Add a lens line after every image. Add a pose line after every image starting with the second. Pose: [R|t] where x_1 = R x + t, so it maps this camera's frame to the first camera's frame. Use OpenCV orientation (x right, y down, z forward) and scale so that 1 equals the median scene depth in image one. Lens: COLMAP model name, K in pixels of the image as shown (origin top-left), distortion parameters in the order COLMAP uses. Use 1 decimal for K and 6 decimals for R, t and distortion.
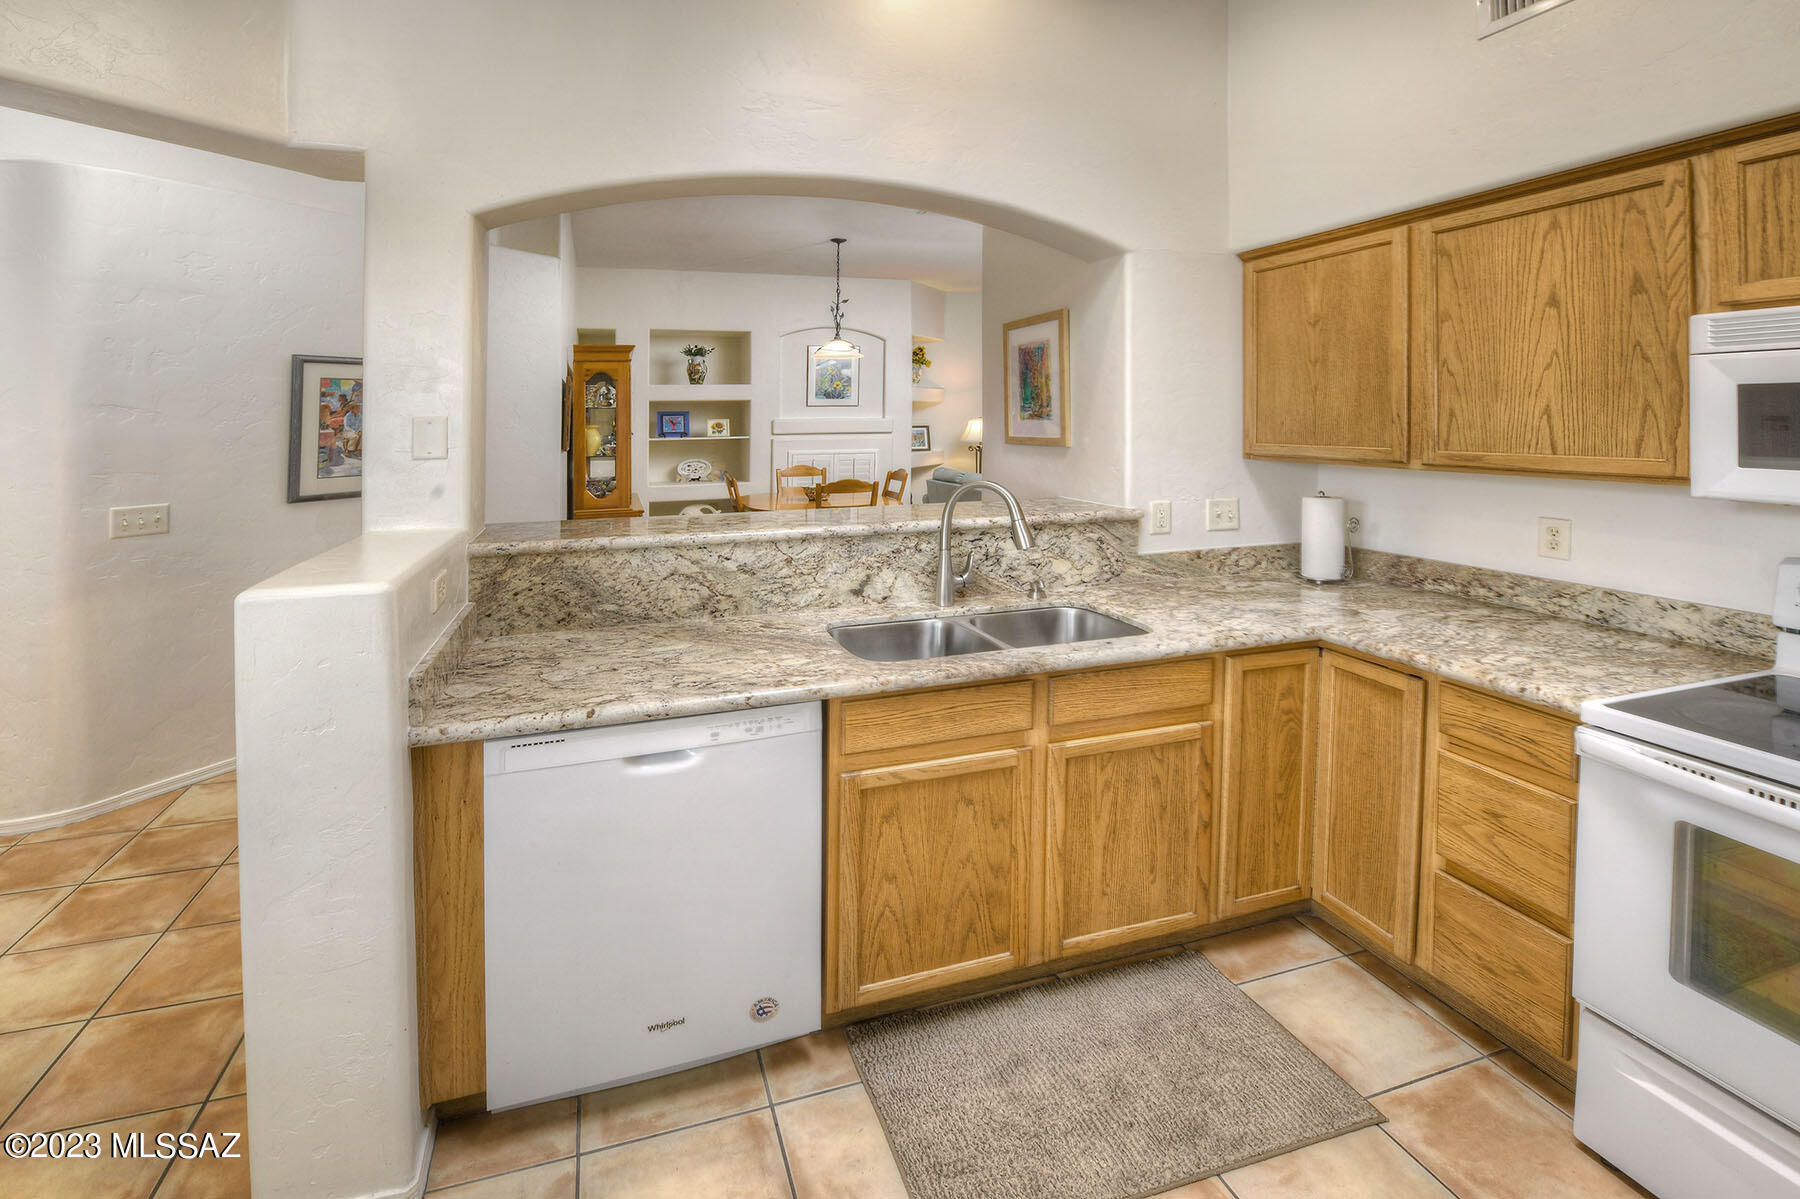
lens RADIAL K [[749.9, 0, 900.1], [0, 749.9, 404.4], [0, 0, 1]] dist [-0.008976, -0.000743]
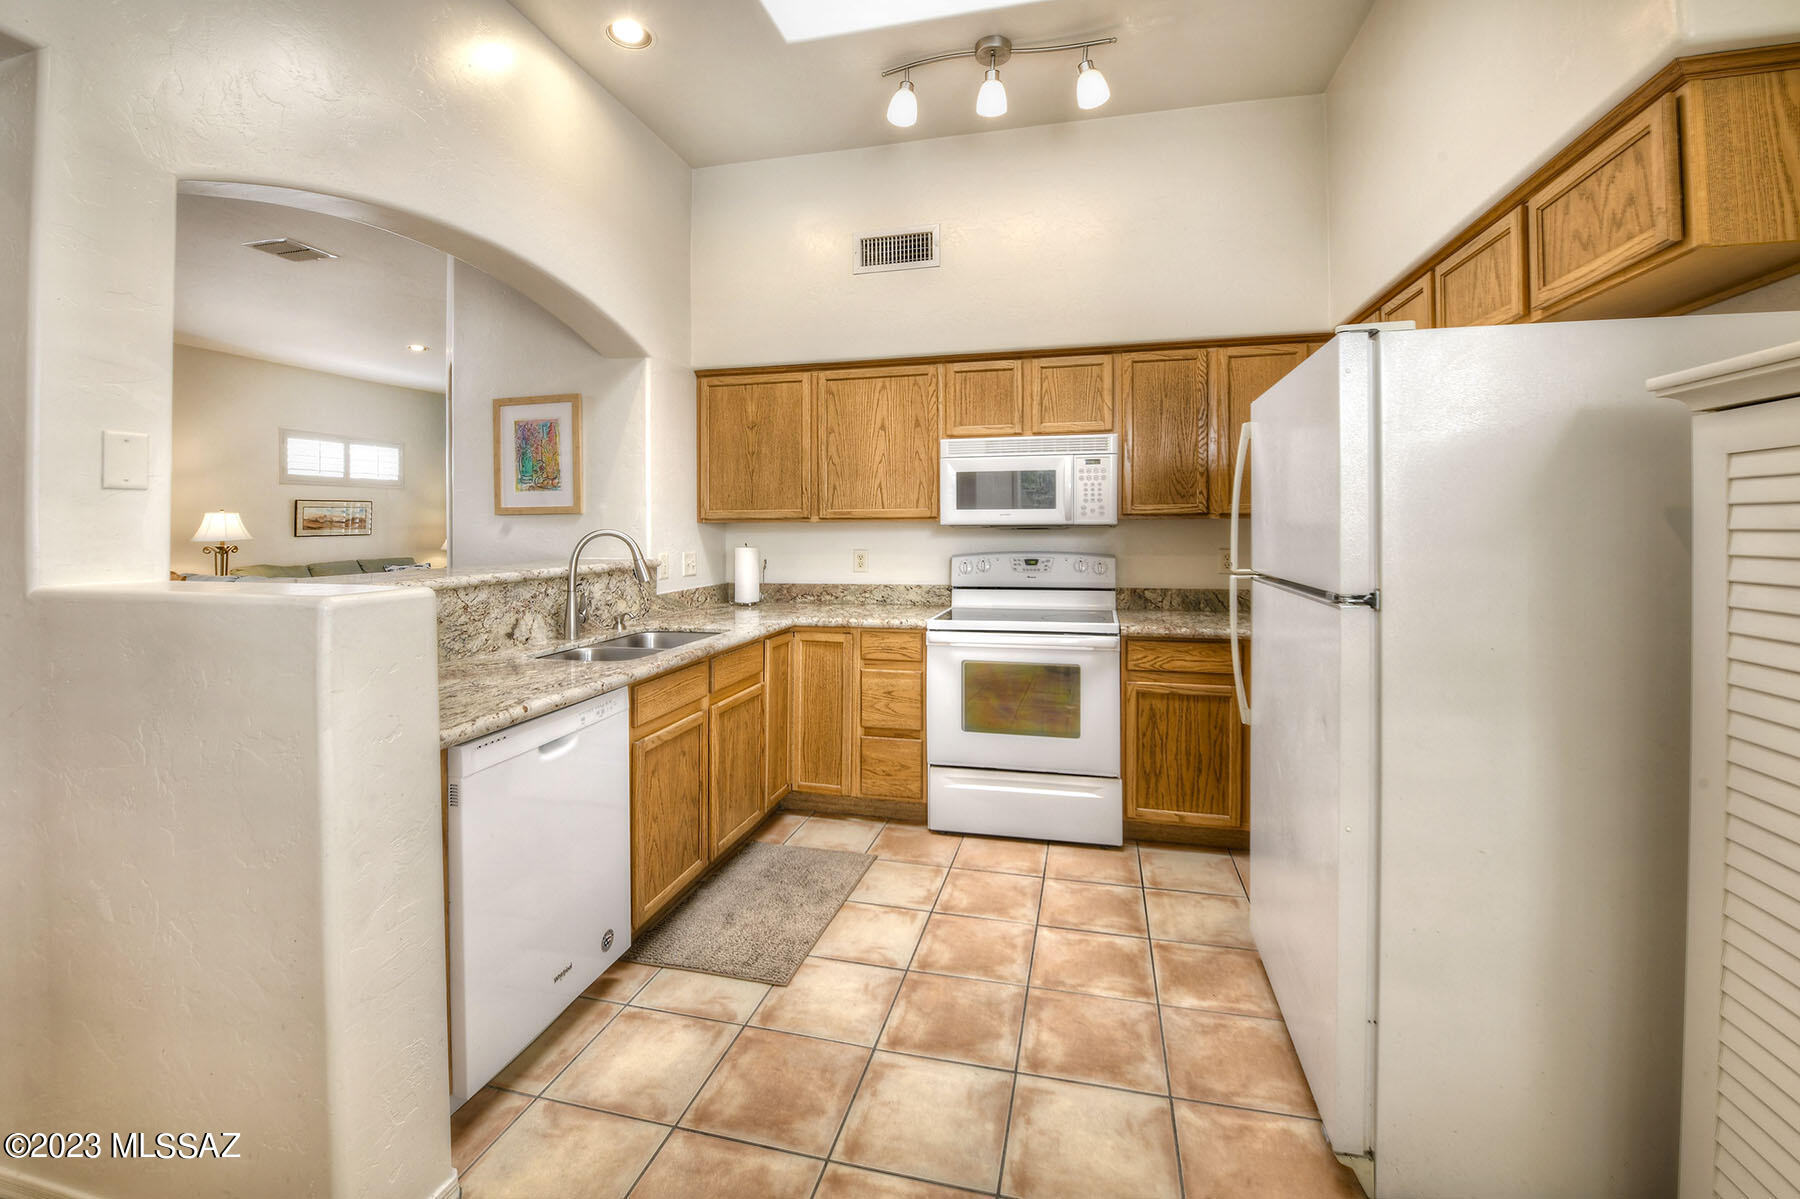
lens RADIAL K [[759.7, 0, 904.4], [0, 759.7, 507.5], [0, 0, 1]] dist [-0.000503, -0.000178]
pose [[0.527183, 0.008546, 0.849709, -0.708149], [-0.001078, 0.999955, -0.009389, 0.080500], [-0.849751, 0.004033, 0.527168, -0.053313]]
